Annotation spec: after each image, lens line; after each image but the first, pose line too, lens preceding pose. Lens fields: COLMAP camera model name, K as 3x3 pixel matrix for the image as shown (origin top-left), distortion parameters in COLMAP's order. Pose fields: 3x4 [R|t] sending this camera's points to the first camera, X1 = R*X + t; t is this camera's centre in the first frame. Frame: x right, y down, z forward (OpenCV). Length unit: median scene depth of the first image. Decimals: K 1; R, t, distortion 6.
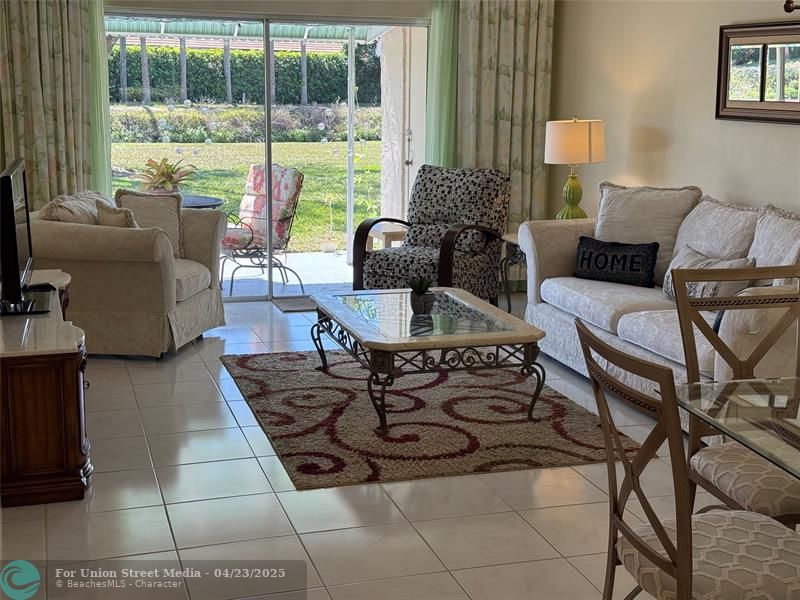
lens RADIAL K [[1113.7, 0, 400.0], [0, 1113.7, 300.0], [0, 0, 1]] dist [0.137638, -0.077454]
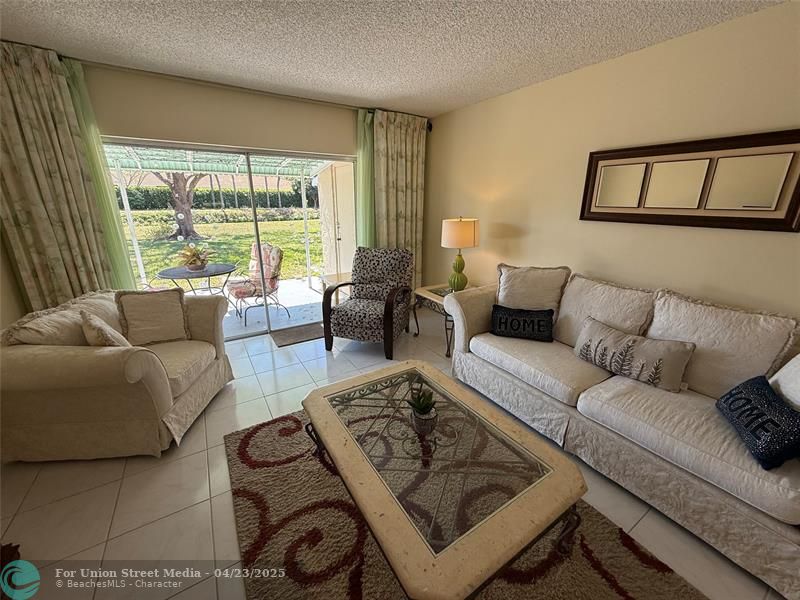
lens RADIAL K [[318.2, 0, 397.5], [0, 318.2, 299.6], [0, 0, 1]] dist [0.000718, -0.000162]
pose [[0.967400, -0.083258, 0.239175, -0.053425], [0.056087, 0.991398, 0.118252, -0.118946], [-0.246963, -0.100983, 0.963749, 0.646537]]
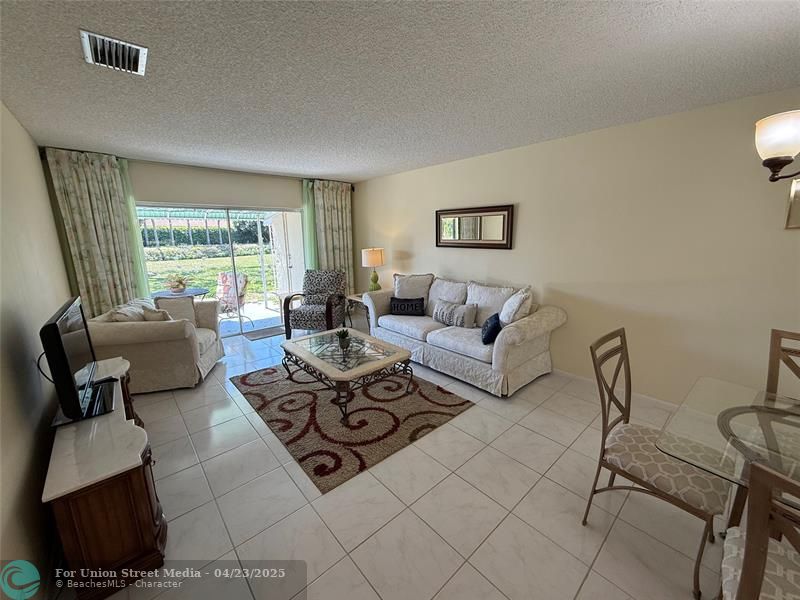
lens RADIAL K [[318.2, 0, 397.5], [0, 318.2, 299.6], [0, 0, 1]] dist [0.000718, -0.000162]
pose [[0.911478, -0.107190, 0.397137, -0.098816], [0.102950, 0.994170, 0.032050, -0.073253], [-0.398258, 0.011673, 0.917199, 0.370675]]
